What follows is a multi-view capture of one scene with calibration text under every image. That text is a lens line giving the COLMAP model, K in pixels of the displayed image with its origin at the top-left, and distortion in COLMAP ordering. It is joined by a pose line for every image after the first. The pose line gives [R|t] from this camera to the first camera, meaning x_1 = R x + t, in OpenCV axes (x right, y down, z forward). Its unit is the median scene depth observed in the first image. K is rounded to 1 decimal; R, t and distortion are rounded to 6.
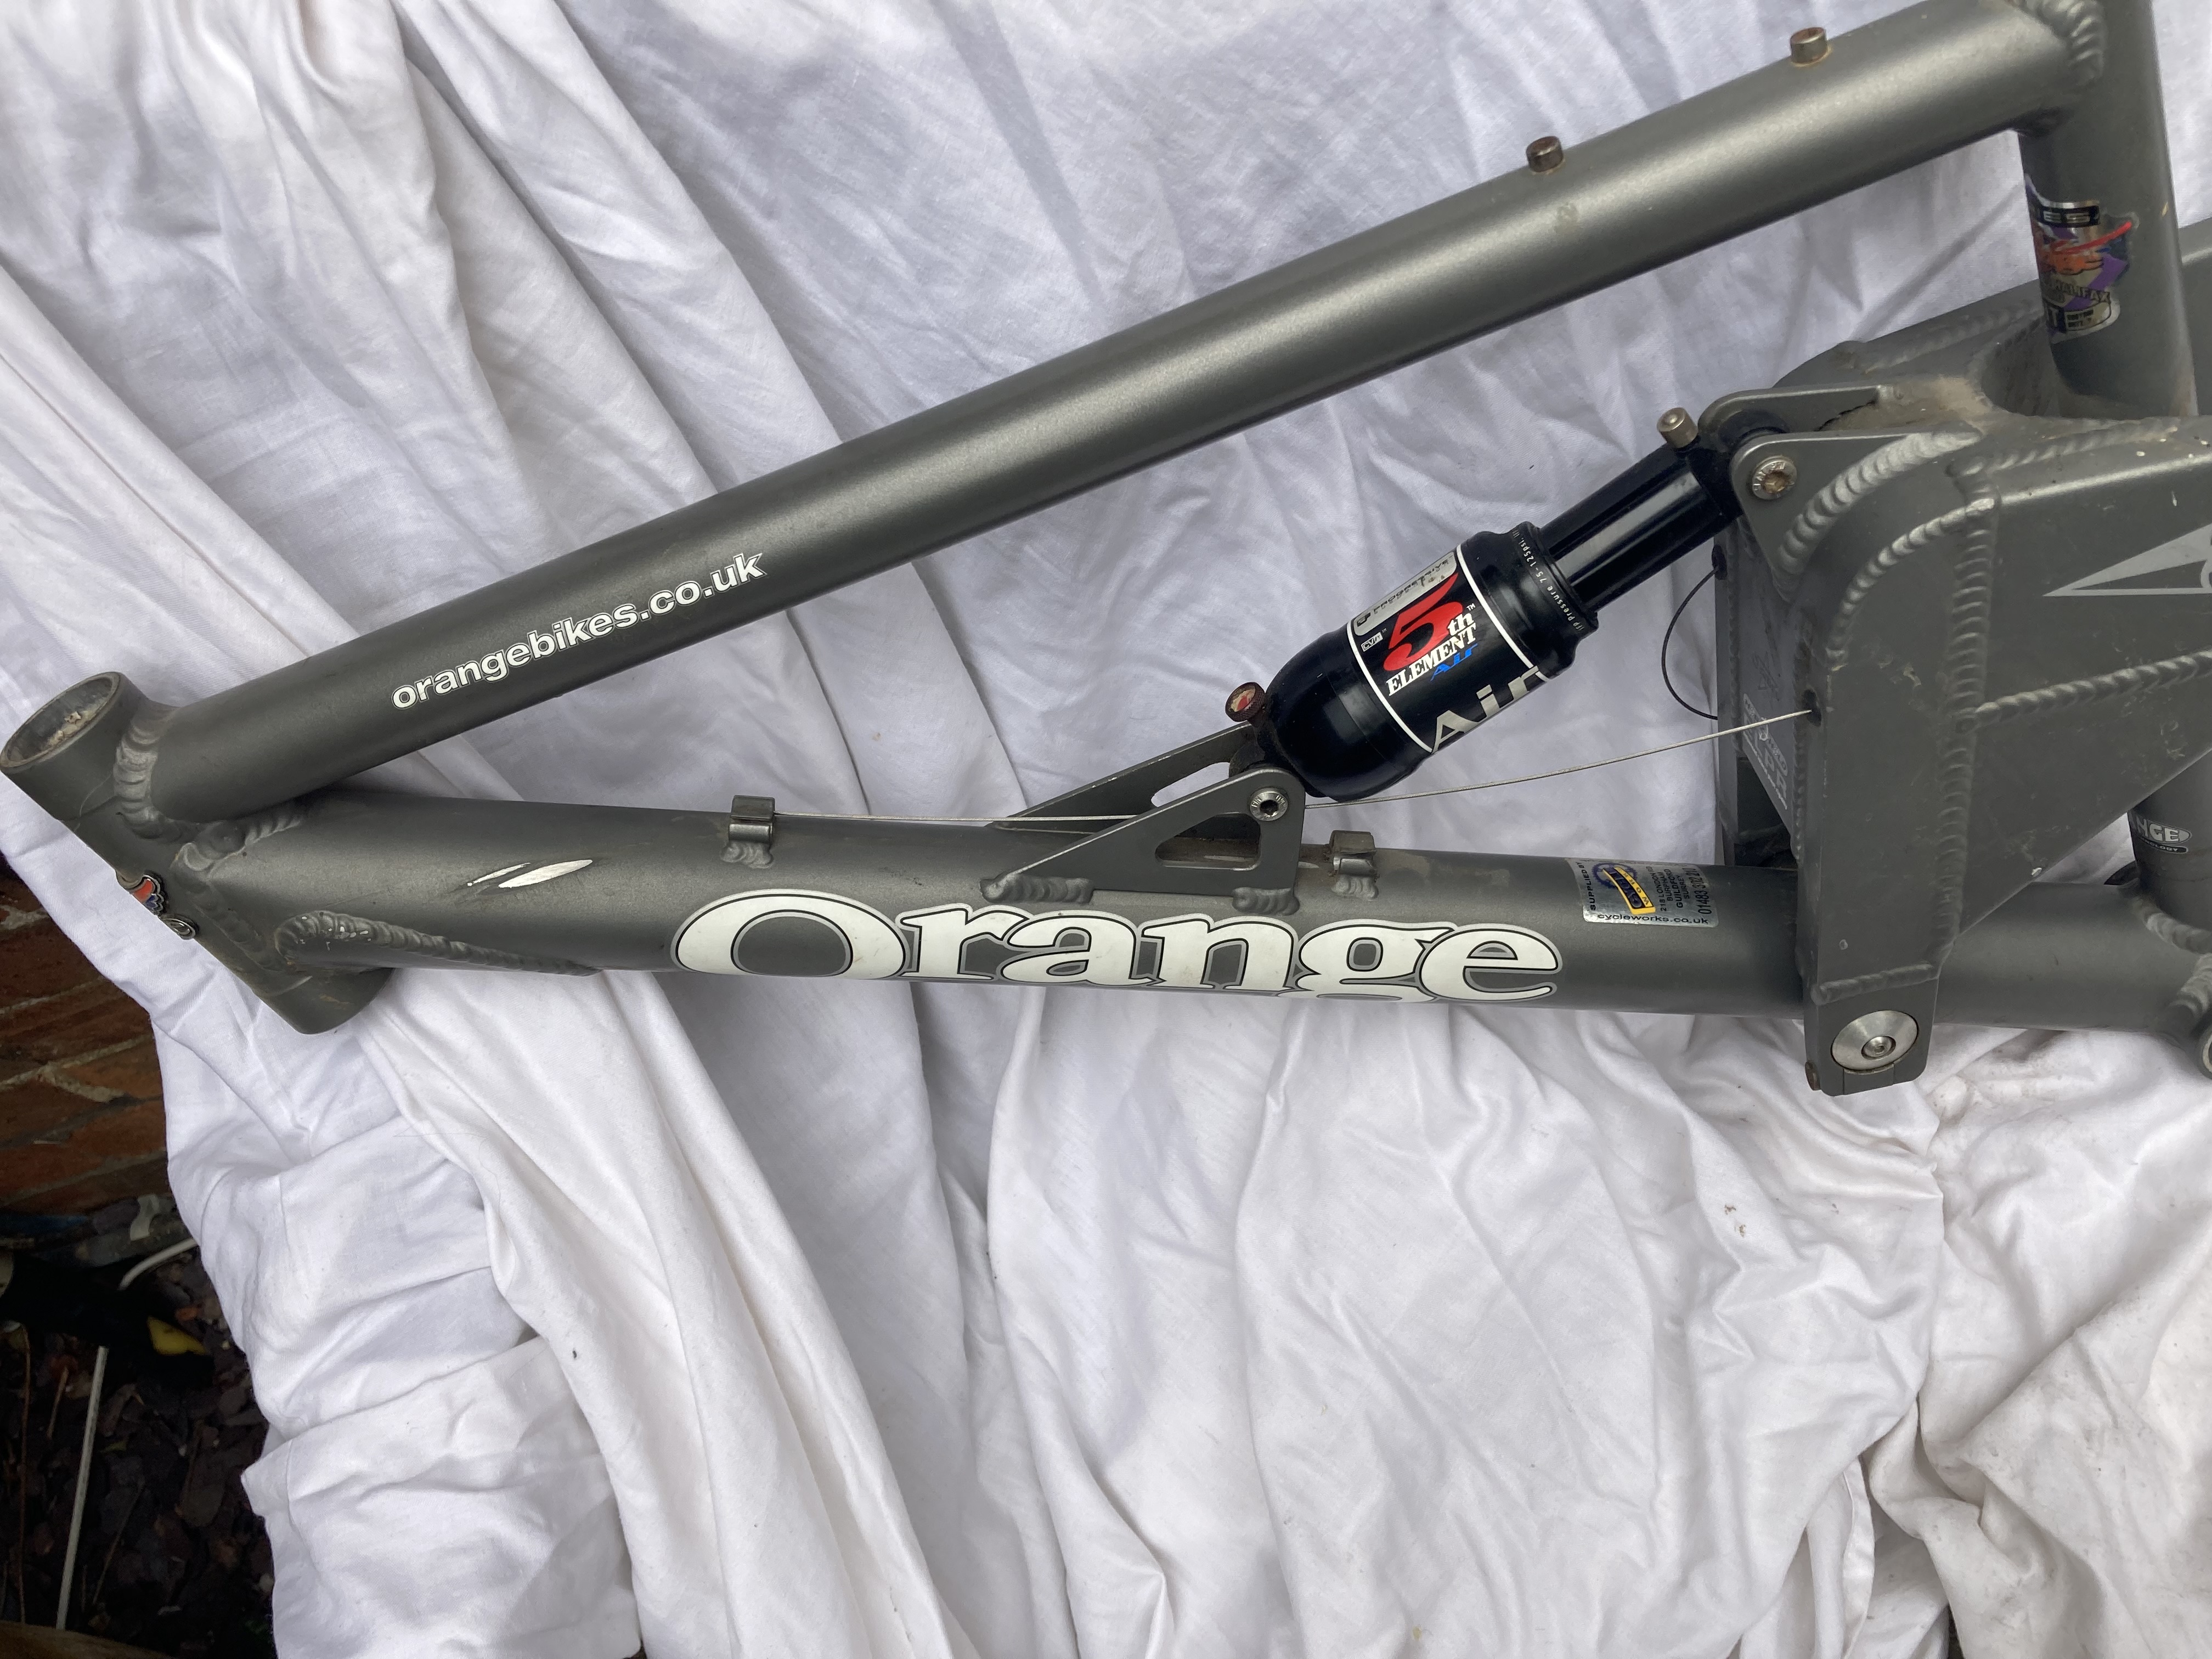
lens RADIAL K [[1824.1, 0, 1157.7], [0, 1824.1, 880.1], [0, 0, 1]] dist [-0.007858, -0.014091]
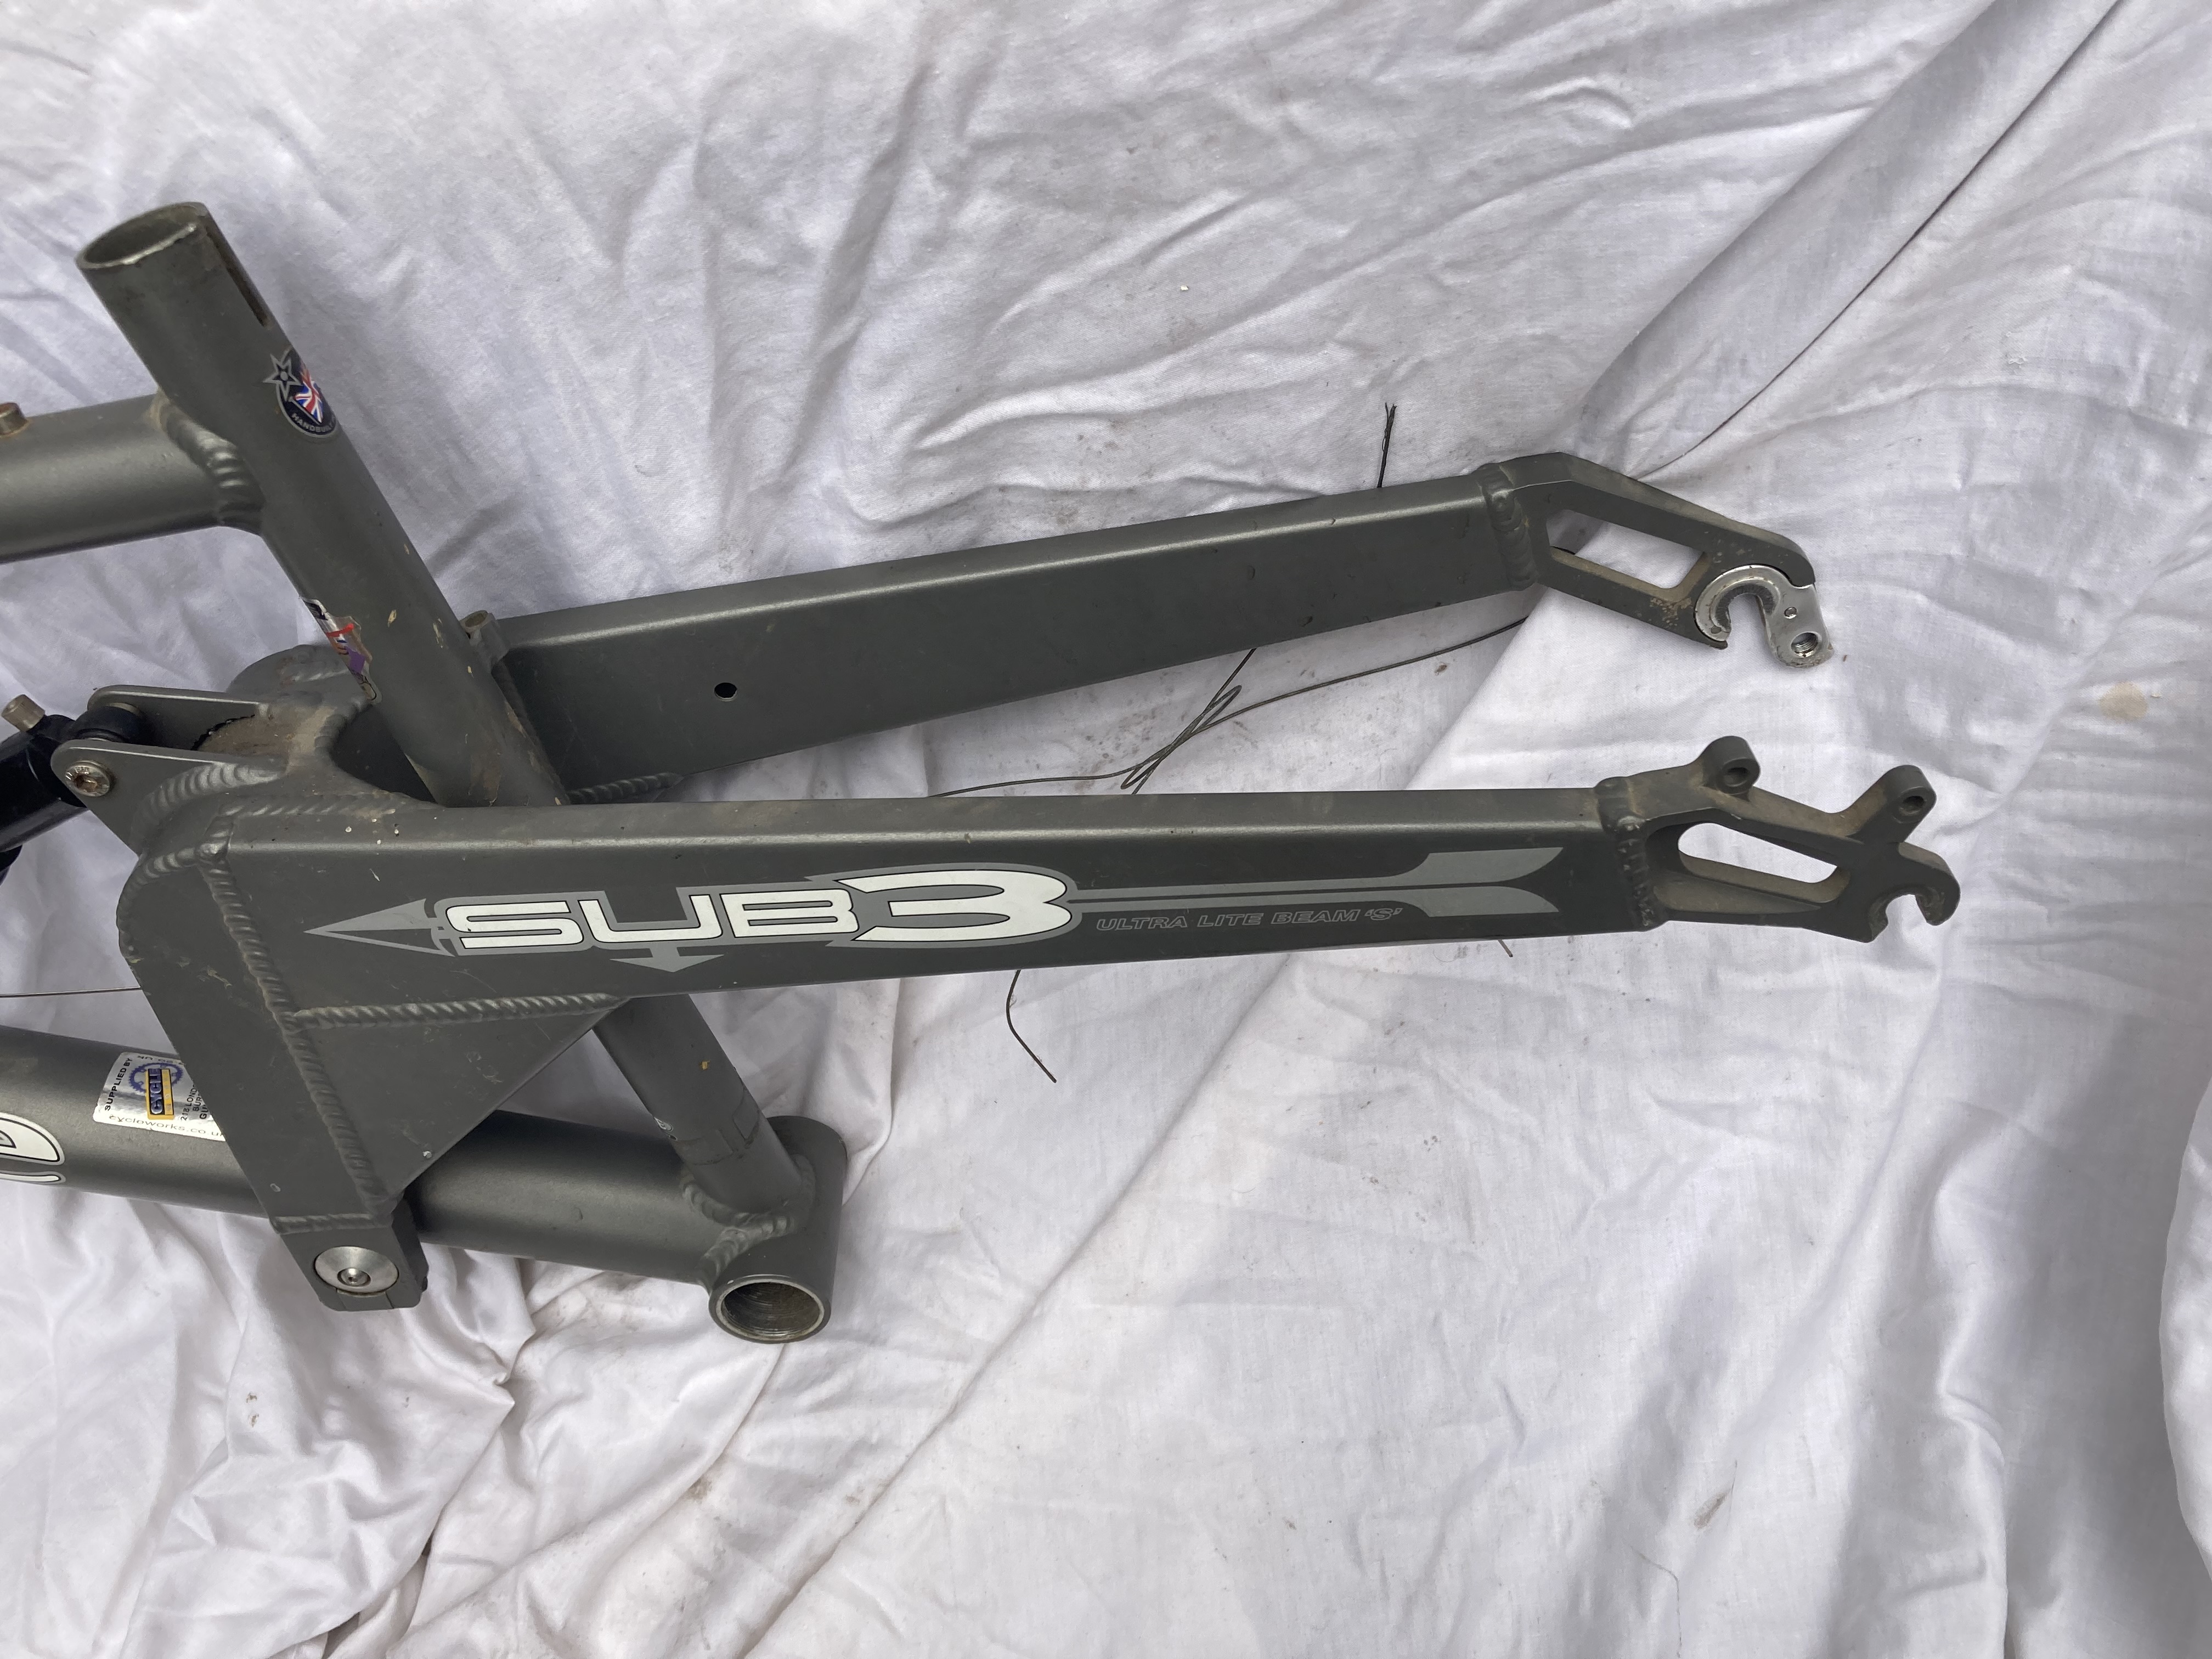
lens RADIAL K [[1824.1, 0, 1157.7], [0, 1824.1, 880.1], [0, 0, 1]] dist [-0.007858, -0.014091]
pose [[0.973676, 0.167021, 0.155110, 0.622993], [-0.169349, 0.985554, 0.001828, -0.211727], [-0.152564, -0.028048, 0.987895, -0.121534]]
